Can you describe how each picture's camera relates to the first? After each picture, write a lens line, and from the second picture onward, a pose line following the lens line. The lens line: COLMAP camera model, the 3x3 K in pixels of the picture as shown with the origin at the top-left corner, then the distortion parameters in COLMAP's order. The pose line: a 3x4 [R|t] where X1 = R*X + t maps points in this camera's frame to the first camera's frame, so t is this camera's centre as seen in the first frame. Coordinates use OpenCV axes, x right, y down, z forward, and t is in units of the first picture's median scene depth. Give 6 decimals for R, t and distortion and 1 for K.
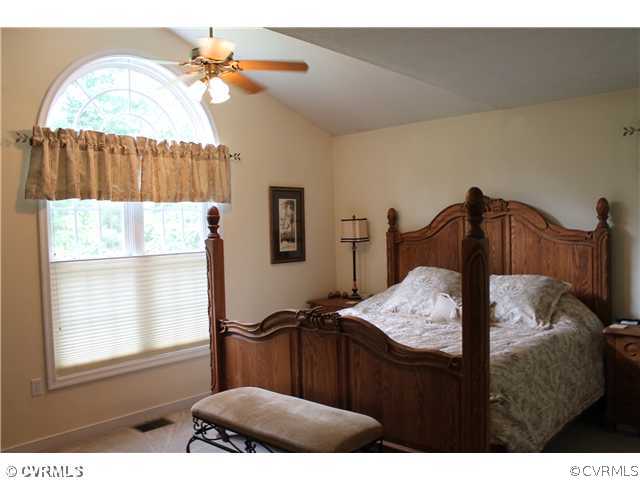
lens RADIAL K [[550.5, 0, 315.0], [0, 550.5, 247.9], [0, 0, 1]] dist [-0.154750, 0.130122]
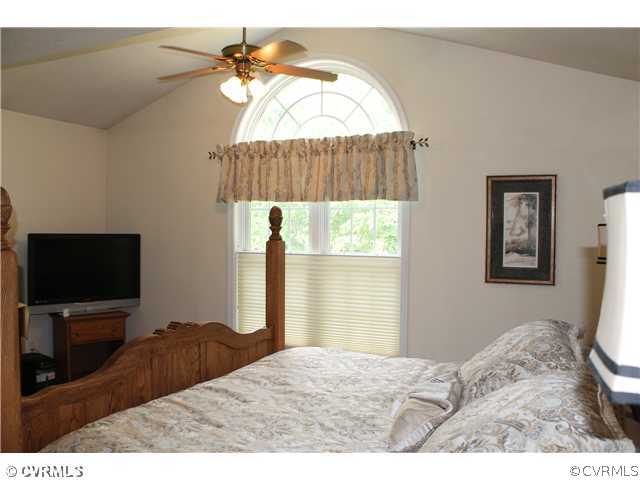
lens RADIAL K [[550.5, 0, 315.0], [0, 550.5, 247.9], [0, 0, 1]] dist [-0.154750, 0.130122]
pose [[0.296868, 0.059417, -0.953068, 0.543019], [-0.056032, 0.997427, 0.044729, -0.036295], [0.953273, 0.040124, 0.299434, 0.569355]]
